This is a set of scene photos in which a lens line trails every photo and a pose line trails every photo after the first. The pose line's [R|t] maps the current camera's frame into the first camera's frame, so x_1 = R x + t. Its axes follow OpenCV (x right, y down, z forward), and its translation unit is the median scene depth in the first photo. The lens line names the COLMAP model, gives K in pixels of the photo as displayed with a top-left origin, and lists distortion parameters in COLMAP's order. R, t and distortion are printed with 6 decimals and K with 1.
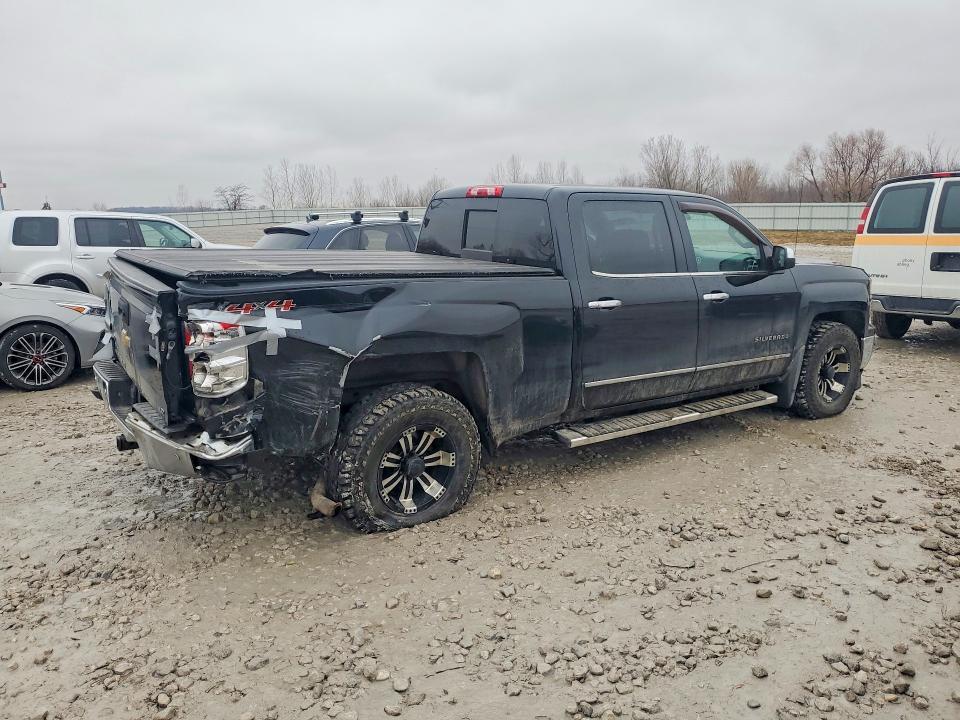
lens RADIAL K [[649.1, 0, 483.4], [0, 649.1, 359.1], [0, 0, 1]] dist [0.019499, -0.004951]
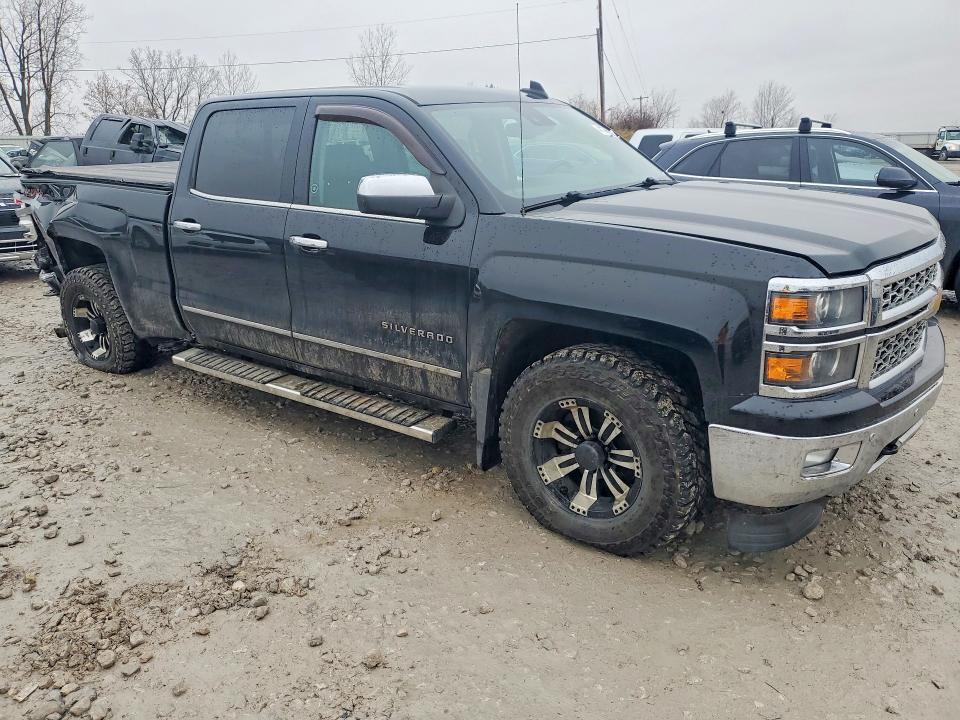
lens RADIAL K [[649.1, 0, 483.4], [0, 649.1, 359.1], [0, 0, 1]] dist [0.019499, -0.004951]
pose [[0.432733, 0.289626, -0.853733, 1.012085], [-0.183790, 0.955444, 0.230973, -0.162523], [0.882589, 0.056958, 0.466682, 0.794807]]
